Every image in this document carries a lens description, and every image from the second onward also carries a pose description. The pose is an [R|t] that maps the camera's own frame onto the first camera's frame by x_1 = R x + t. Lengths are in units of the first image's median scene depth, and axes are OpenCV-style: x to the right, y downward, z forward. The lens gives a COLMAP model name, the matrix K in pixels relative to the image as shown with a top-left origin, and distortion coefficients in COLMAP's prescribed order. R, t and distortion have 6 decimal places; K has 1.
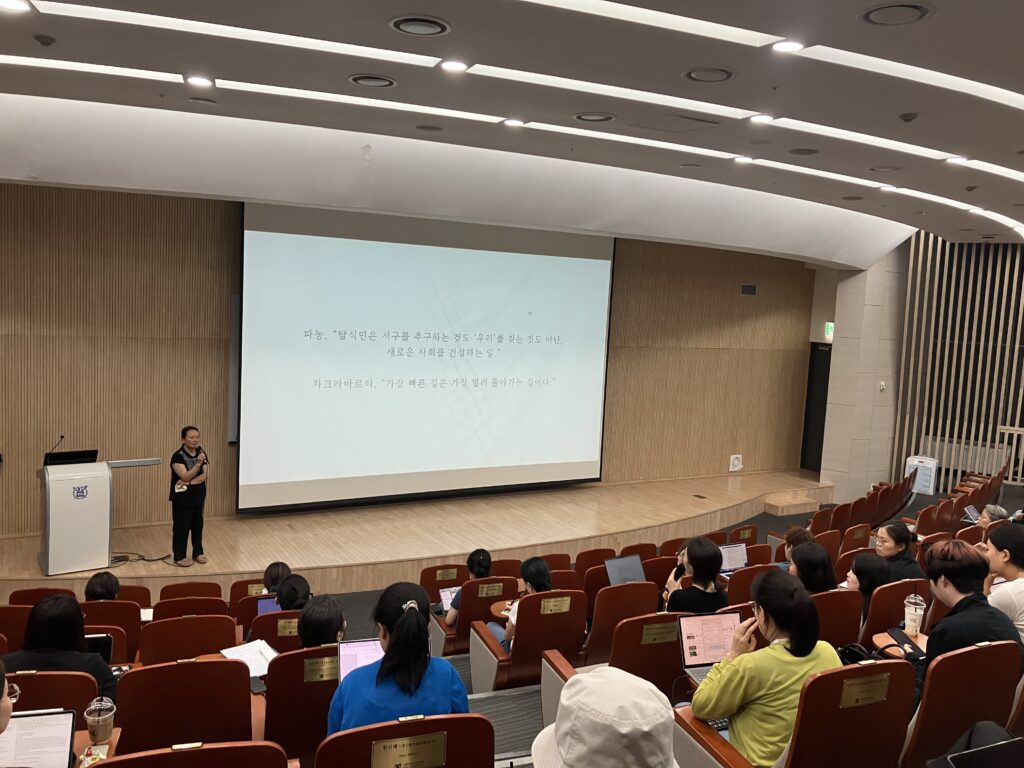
lens RADIAL K [[829.8, 0, 511.3], [0, 829.8, 383.5], [0, 0, 1]] dist [0.003162, -0.000599]
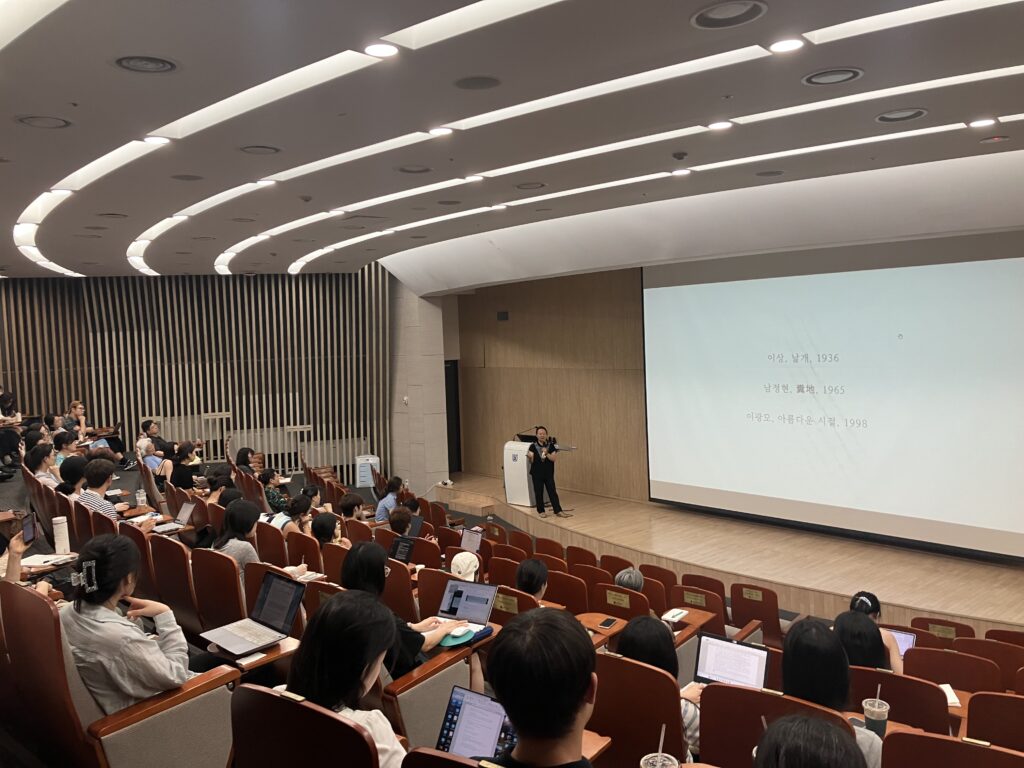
lens RADIAL K [[829.8, 0, 511.2], [0, 829.8, 385.6], [0, 0, 1]] dist [0.003162, -0.000599]
pose [[0.172316, 0.006636, -0.985019, 0.943930], [-0.058883, 0.998259, -0.003576, -0.009702], [0.983280, 0.058617, 0.172406, 0.547681]]
